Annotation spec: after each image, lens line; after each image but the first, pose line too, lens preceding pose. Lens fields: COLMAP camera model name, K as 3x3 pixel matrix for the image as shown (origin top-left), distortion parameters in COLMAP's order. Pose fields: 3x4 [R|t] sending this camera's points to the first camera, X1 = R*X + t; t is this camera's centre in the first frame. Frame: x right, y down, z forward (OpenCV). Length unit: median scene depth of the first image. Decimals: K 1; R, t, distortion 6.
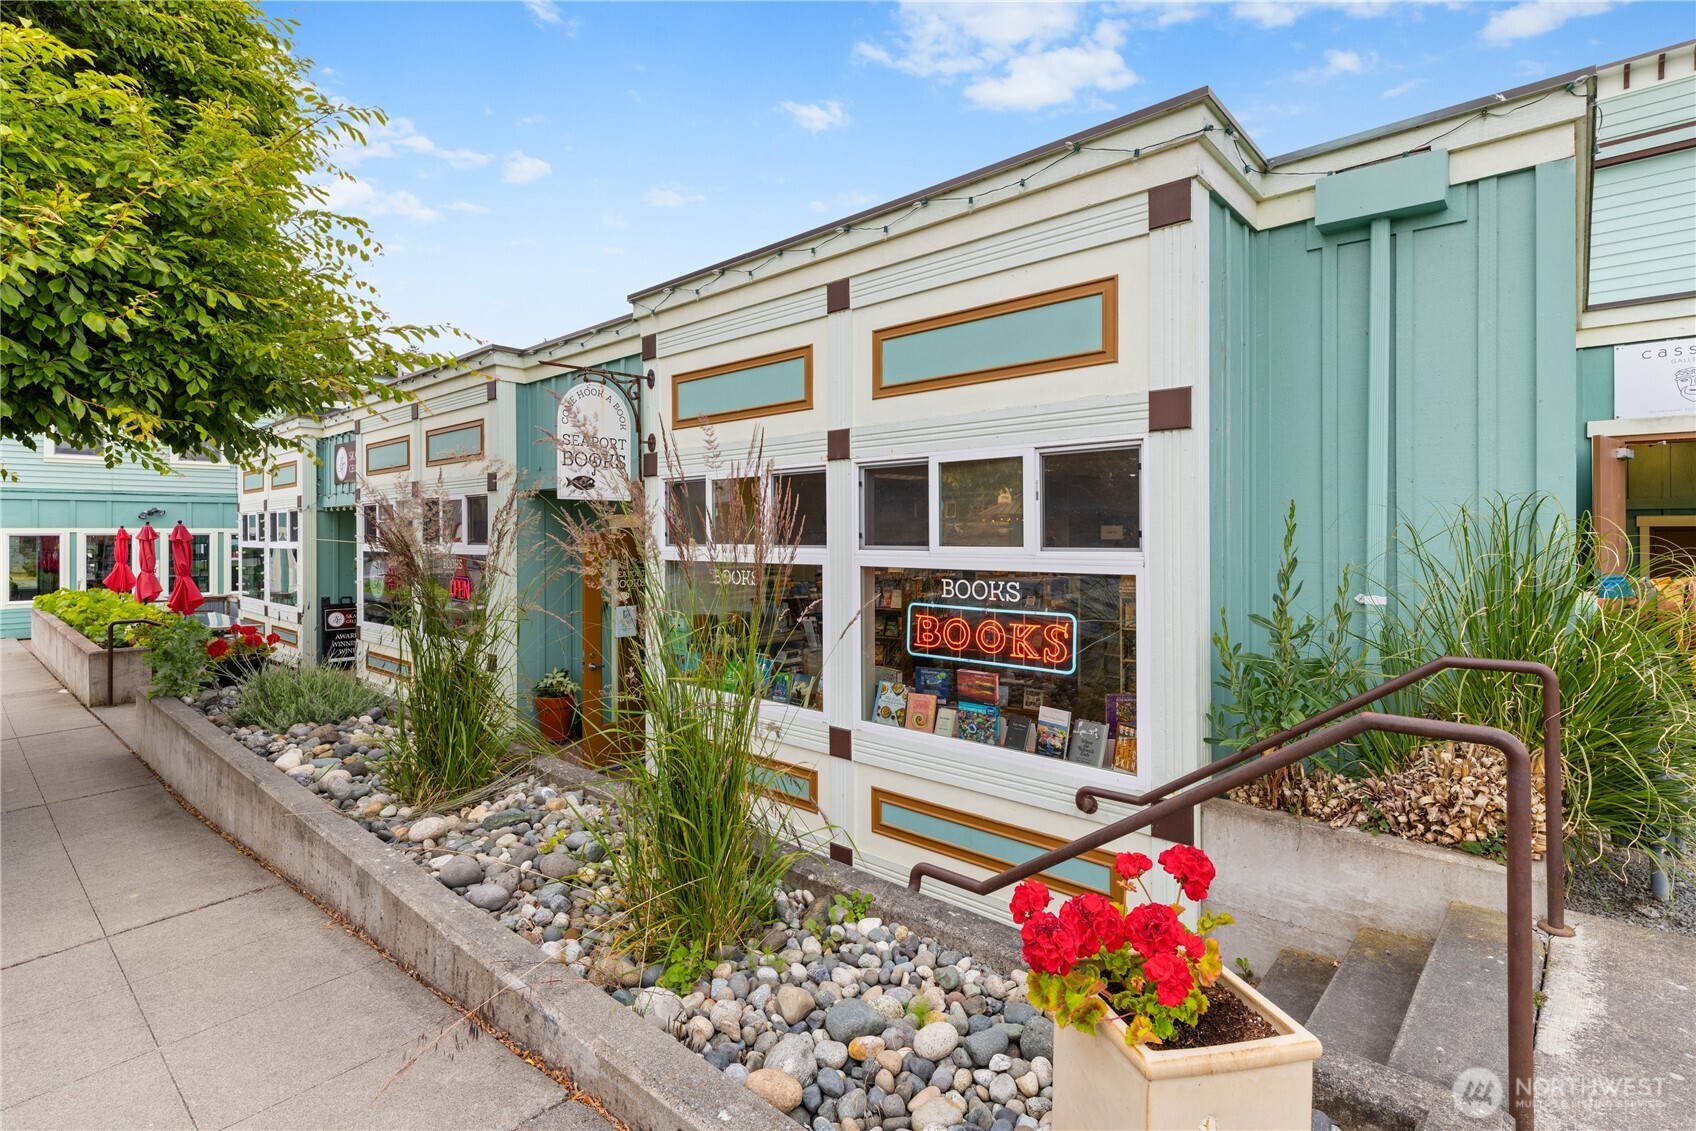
lens RADIAL K [[801.5, 0, 847.7], [0, 801.5, 582.5], [0, 0, 1]] dist [-0.002860, -0.000176]
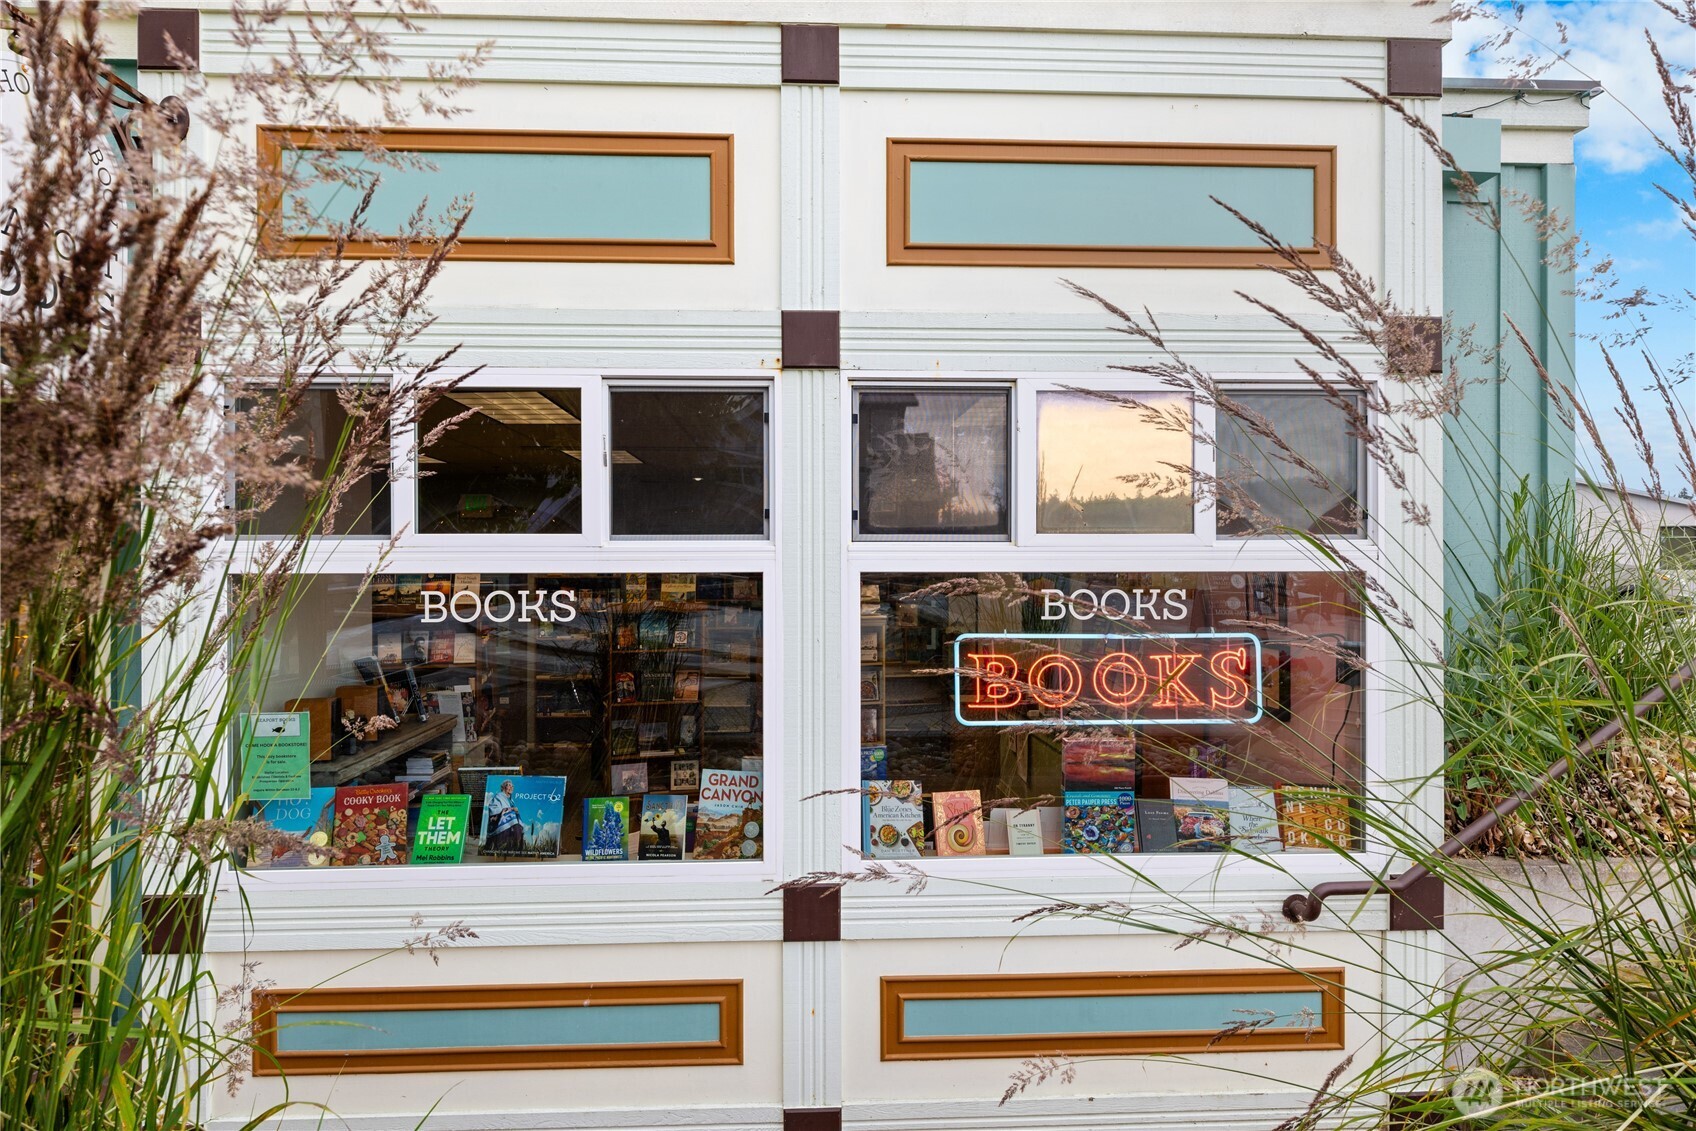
lens RADIAL K [[1125.3, 0, 848.0], [0, 1125.3, 565.5], [0, 0, 1]] dist [0.001399, 0.000065]
pose [[0.704889, -0.028628, 0.708739, -0.520727], [0.038681, 0.999250, 0.001892, -0.026498], [-0.708262, 0.026081, 0.705468, 0.475127]]
